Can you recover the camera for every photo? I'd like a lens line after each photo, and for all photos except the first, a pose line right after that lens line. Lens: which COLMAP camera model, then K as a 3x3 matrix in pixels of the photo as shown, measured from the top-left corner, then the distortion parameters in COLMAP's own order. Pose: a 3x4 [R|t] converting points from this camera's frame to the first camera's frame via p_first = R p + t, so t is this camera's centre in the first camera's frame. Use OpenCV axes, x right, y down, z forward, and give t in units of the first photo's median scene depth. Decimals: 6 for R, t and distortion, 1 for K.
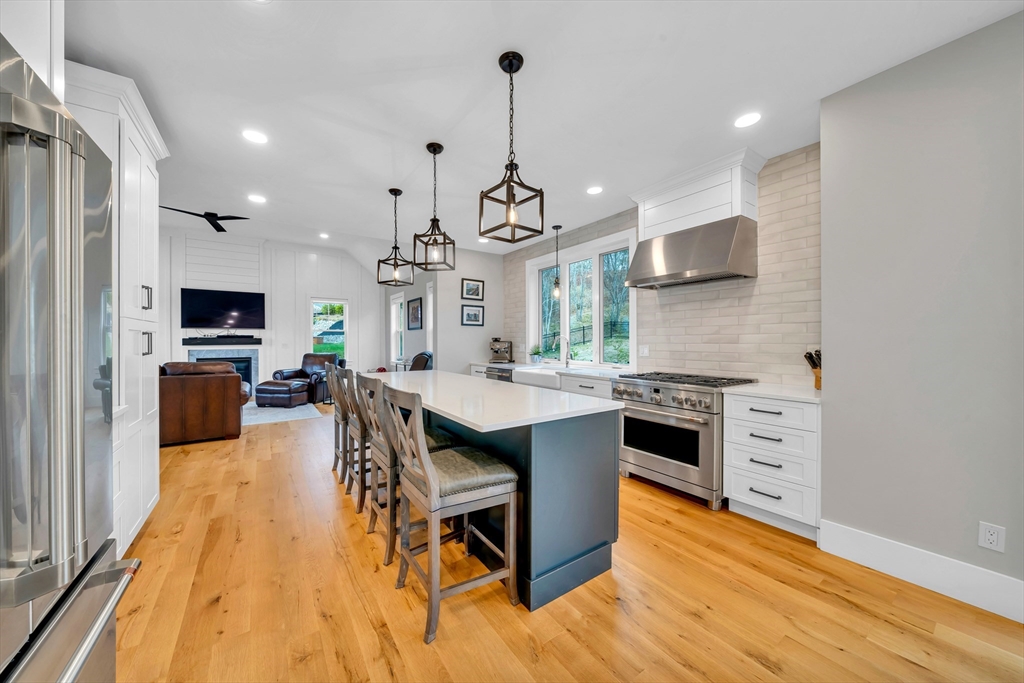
lens RADIAL K [[354.1, 0, 499.4], [0, 354.1, 342.0], [0, 0, 1]] dist [-0.001872, -0.000118]
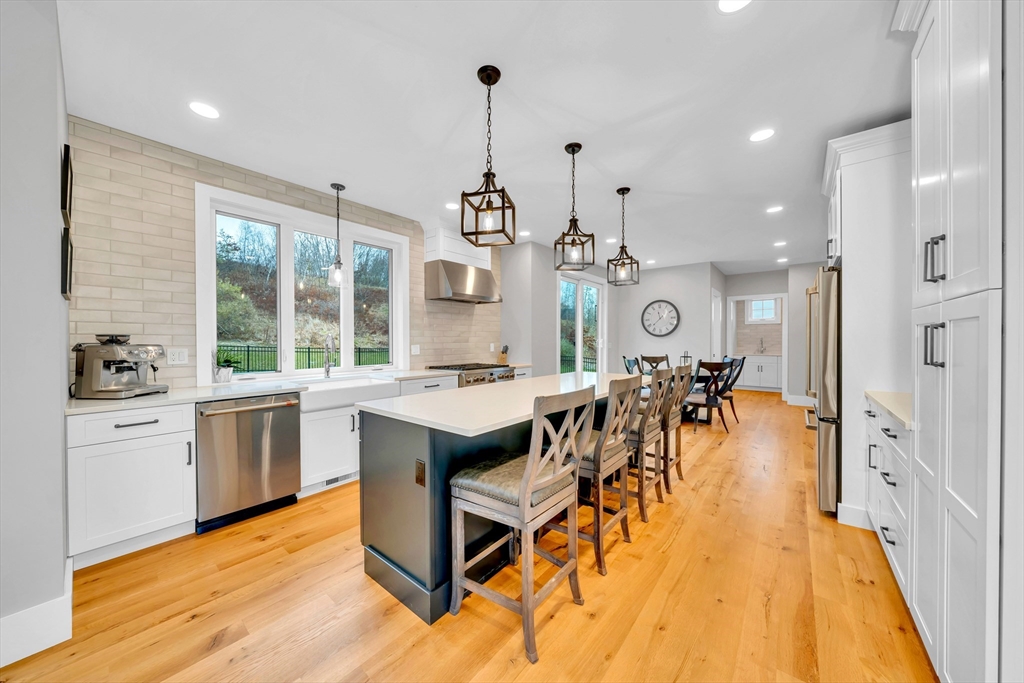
lens RADIAL K [[349.2, 0, 512.0], [0, 349.2, 341.5], [0, 0, 1]] dist [-0.016235, -0.000062]
pose [[-0.296446, -0.001062, 0.955049, -0.658081], [0.005866, 0.999978, 0.002932, -0.003011], [-0.955032, 0.006472, -0.296433, 0.906034]]
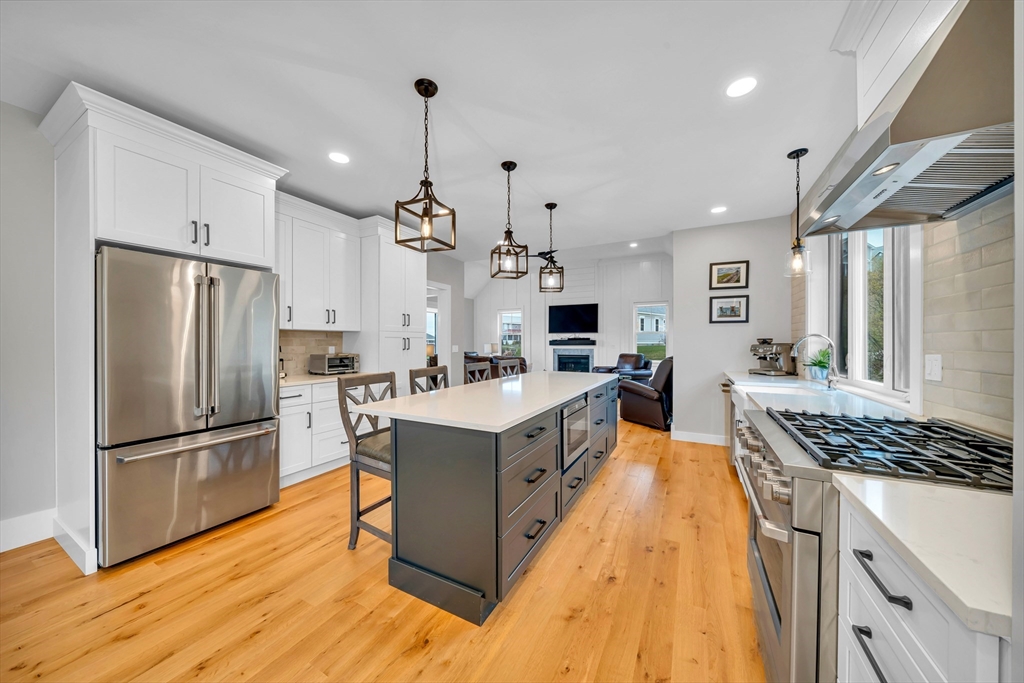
lens RADIAL K [[345.8, 0, 510.3], [0, 345.8, 343.5], [0, 0, 1]] dist [-0.002595, -0.000146]
pose [[0.468403, 0.004773, -0.883502, 0.469223], [-0.003786, 0.999987, 0.003395, -0.003117], [0.883507, 0.001755, 0.468415, 0.313038]]
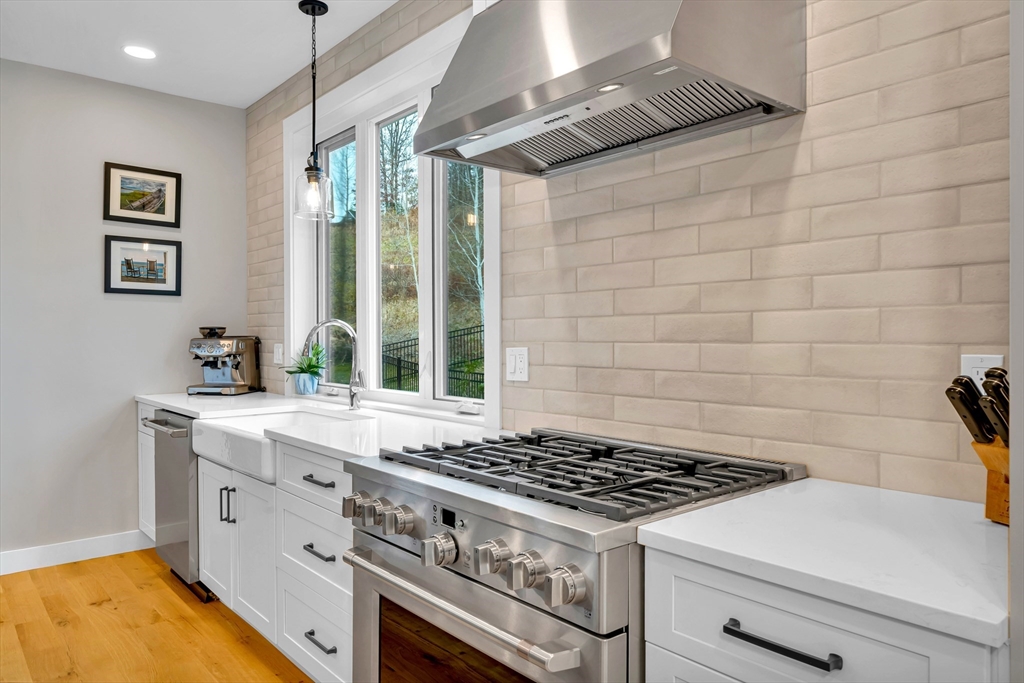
lens RADIAL K [[691.3, 0, 509.3], [0, 691.3, 339.7], [0, 0, 1]] dist [0.002730, 0.002518]
pose [[0.993676, -0.000568, 0.112283, 0.288672], [0.000390, 0.999999, 0.001603, 0.000841], [-0.112284, -0.001549, 0.993675, 0.316591]]
